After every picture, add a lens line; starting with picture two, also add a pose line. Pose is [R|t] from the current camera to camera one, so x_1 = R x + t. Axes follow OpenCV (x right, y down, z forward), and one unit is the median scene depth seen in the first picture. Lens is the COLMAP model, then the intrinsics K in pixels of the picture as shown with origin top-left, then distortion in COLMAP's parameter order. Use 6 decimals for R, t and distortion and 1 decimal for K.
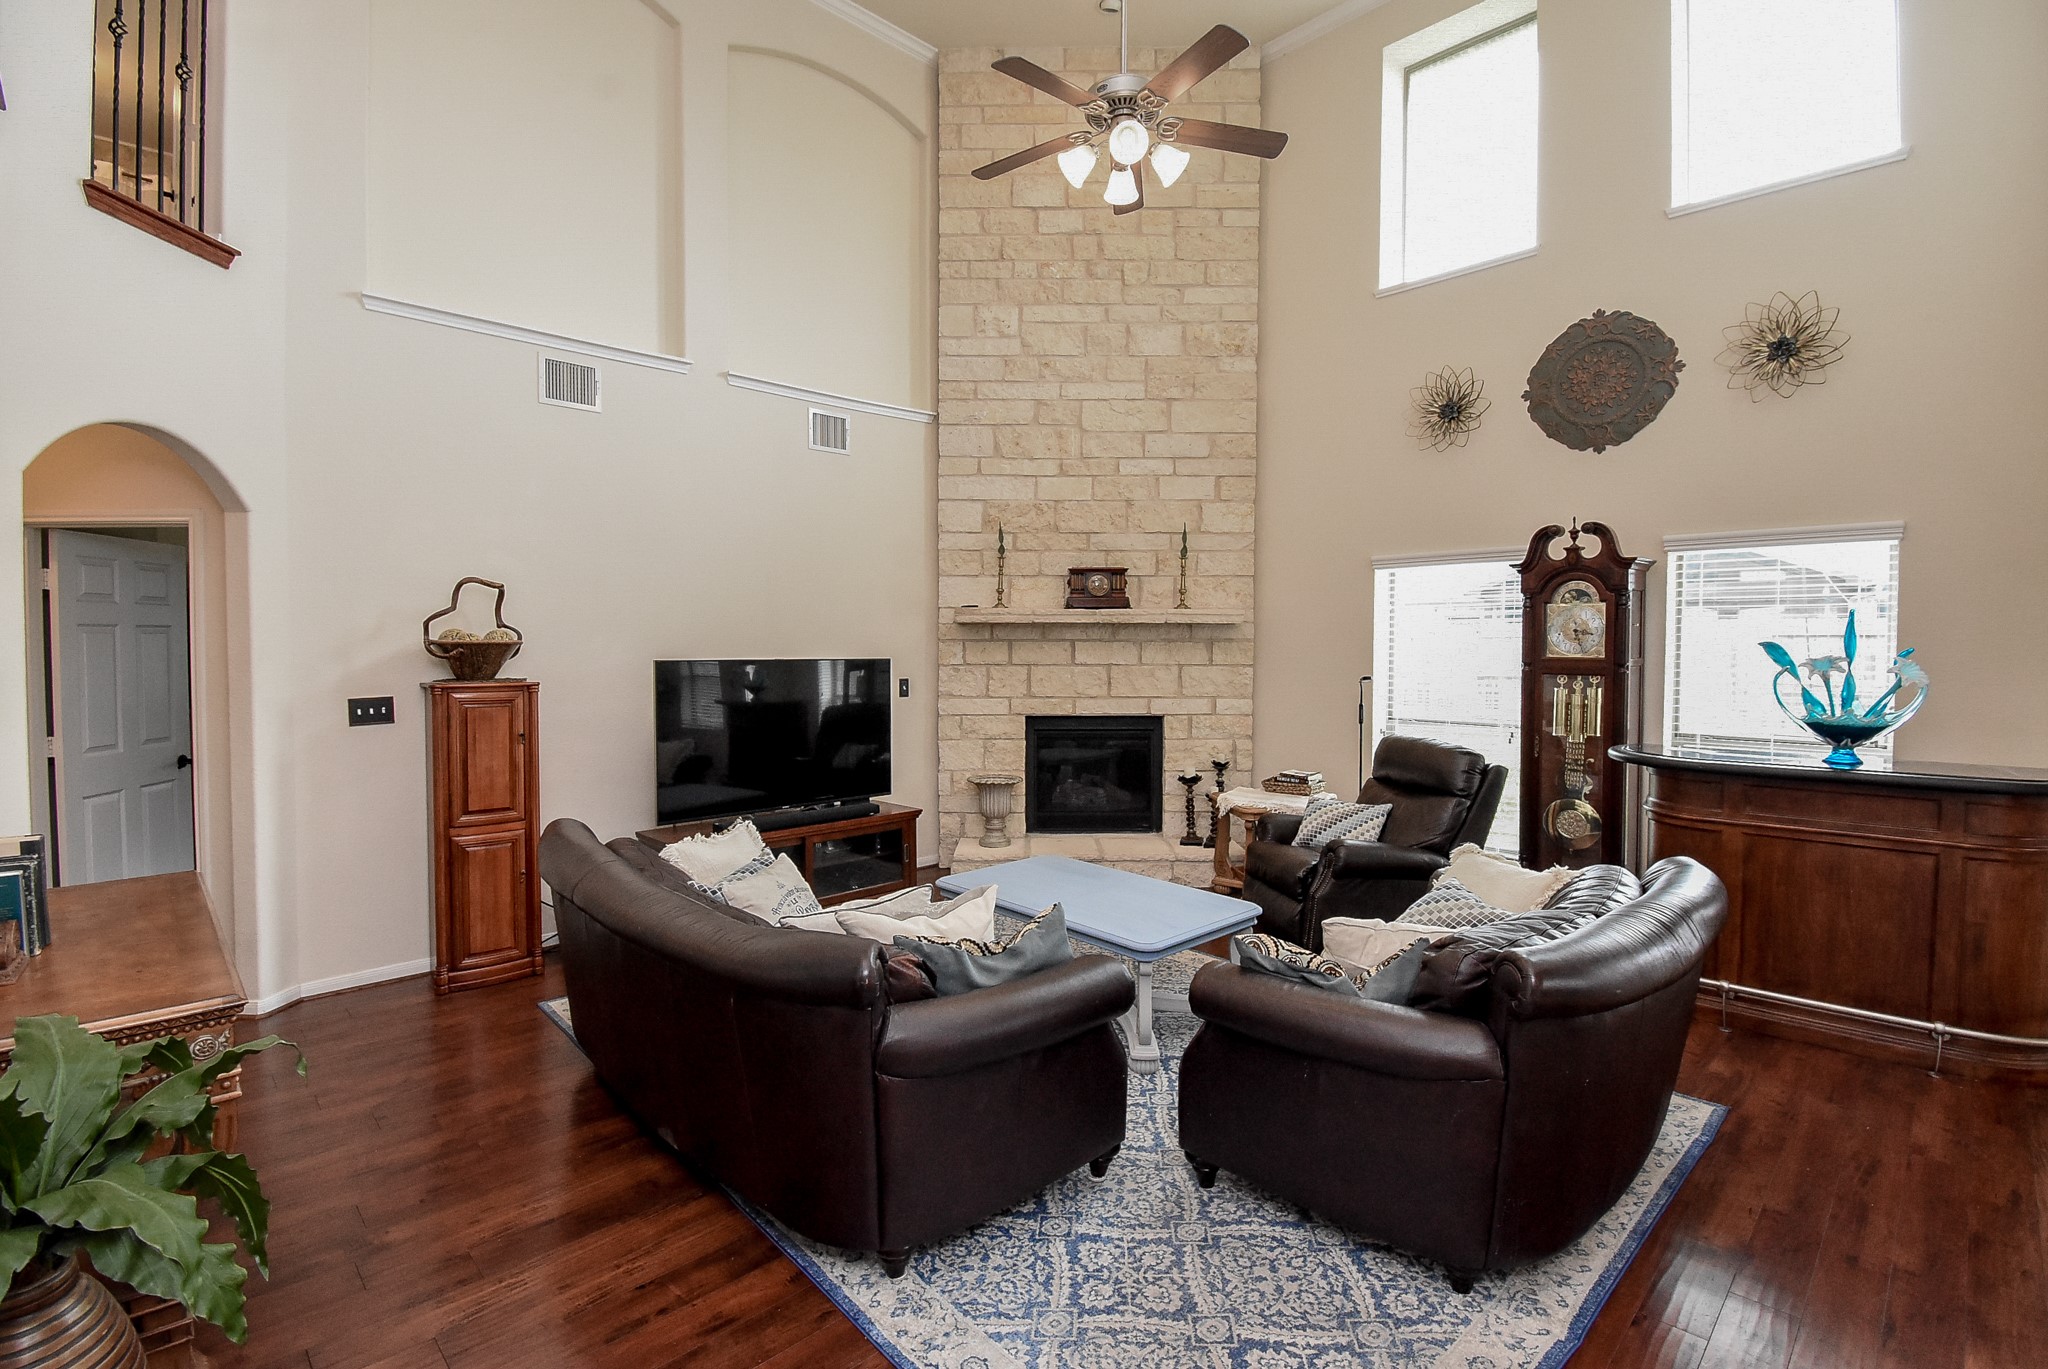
lens RADIAL K [[920.0, 0, 1019.2], [0, 920.0, 674.9], [0, 0, 1]] dist [-0.009680, -0.007175]
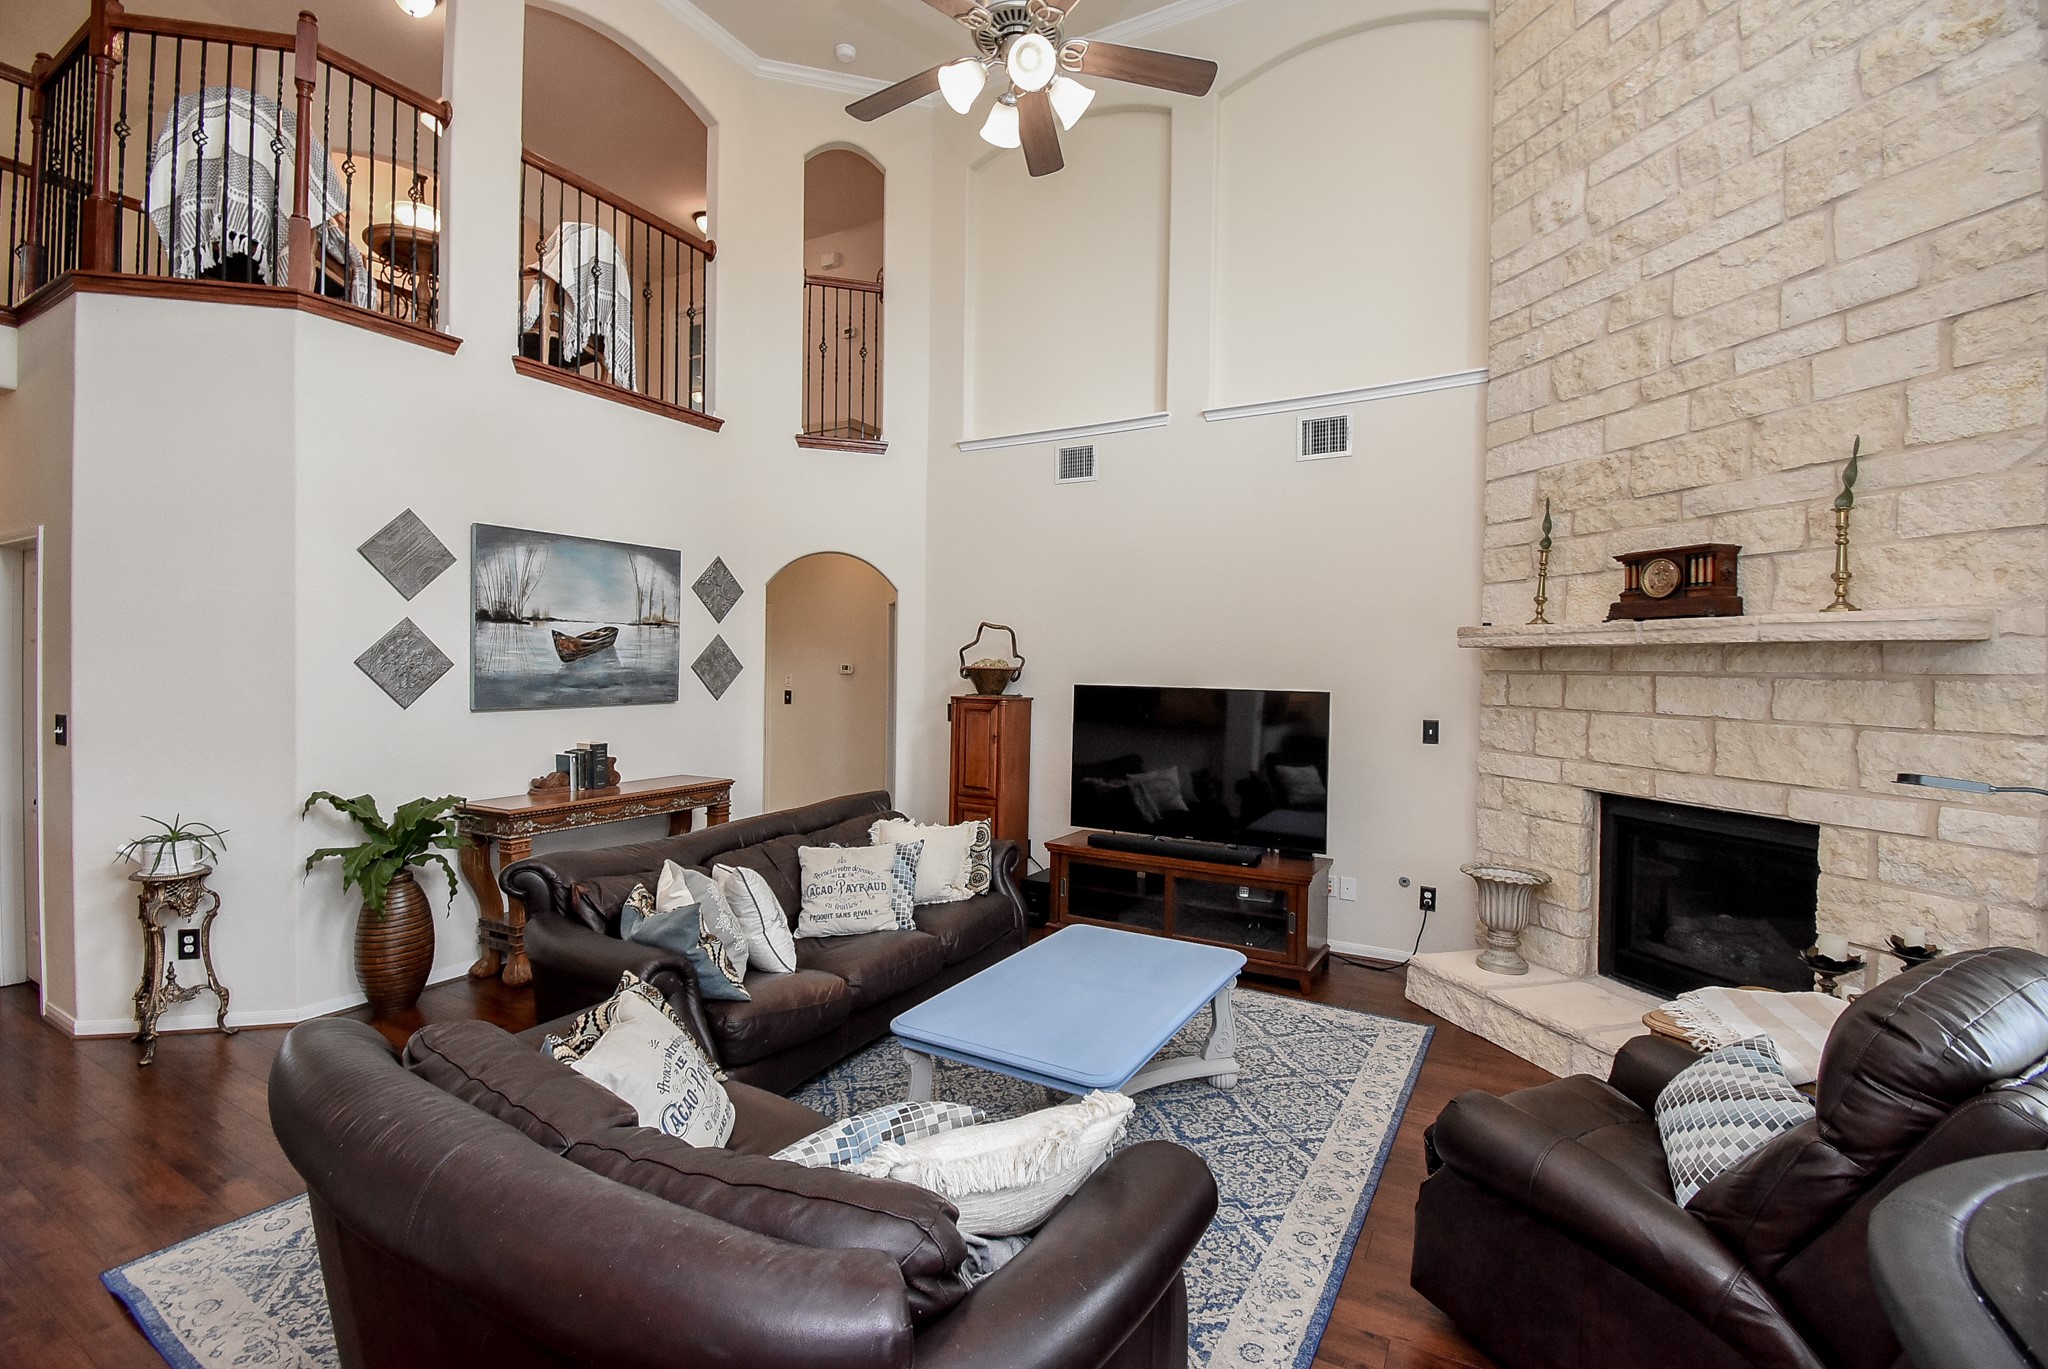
lens RADIAL K [[920.0, 0, 1027.8], [0, 920.0, 676.9], [0, 0, 1]] dist [-0.009680, -0.007175]
pose [[0.281753, 0.013584, -0.959391, 0.521853], [-0.047042, 0.998893, 0.000328, -0.016874], [0.958333, 0.045039, 0.282080, 0.447257]]
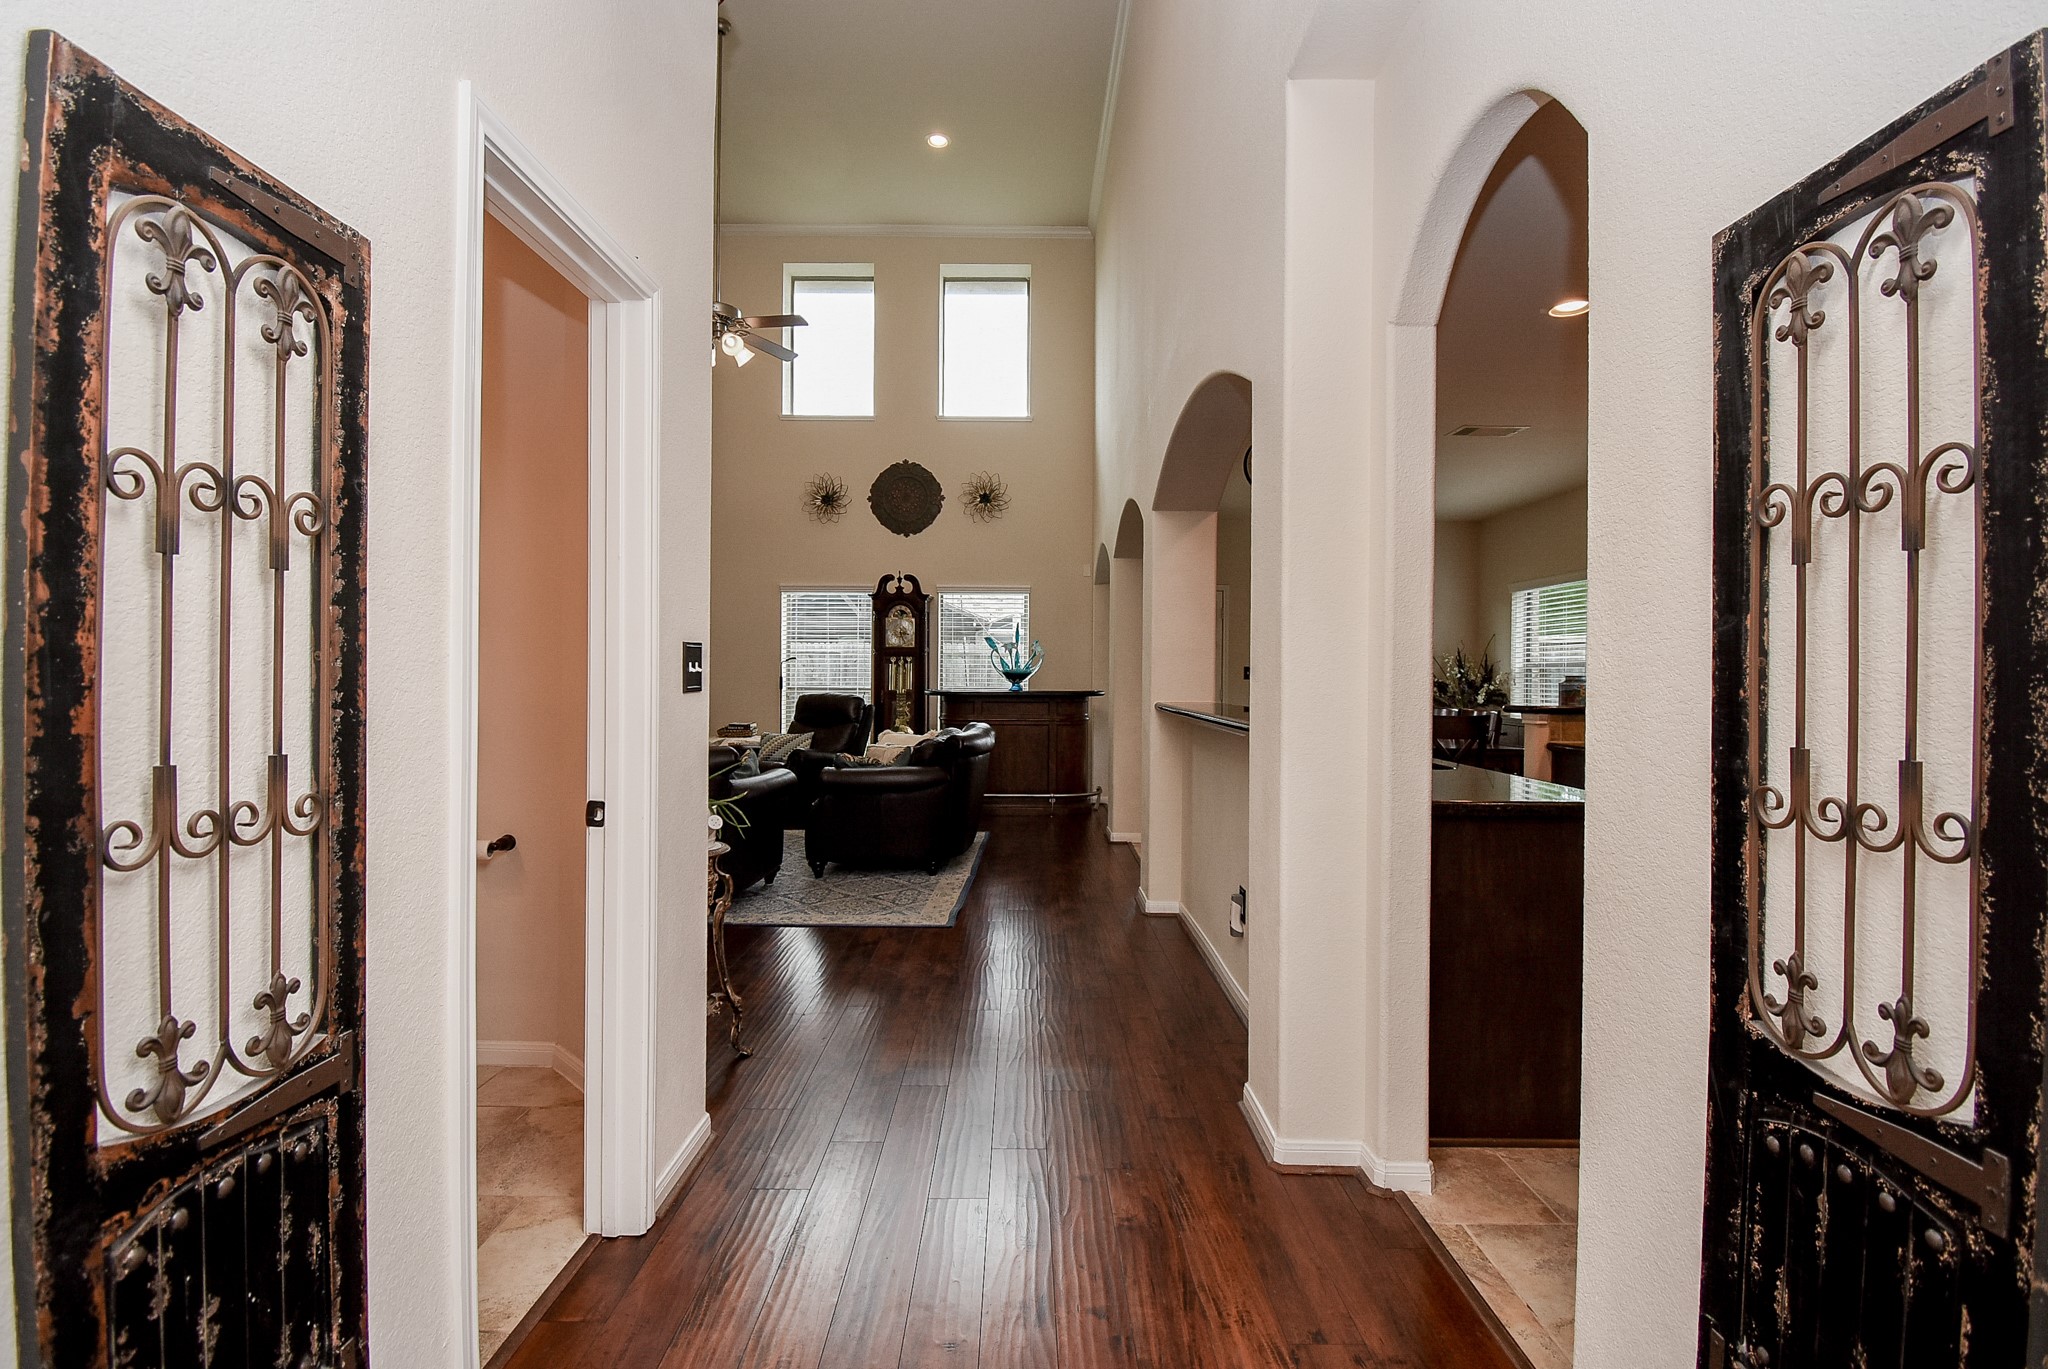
lens RADIAL K [[920.0, 0, 1020.9], [0, 920.0, 671.9], [0, 0, 1]] dist [-0.009680, -0.007175]
pose [[0.691484, 0.005620, 0.722370, -0.412833], [0.020648, 0.999407, -0.027541, 0.064277], [-0.722096, 0.033959, 0.690958, -0.332050]]
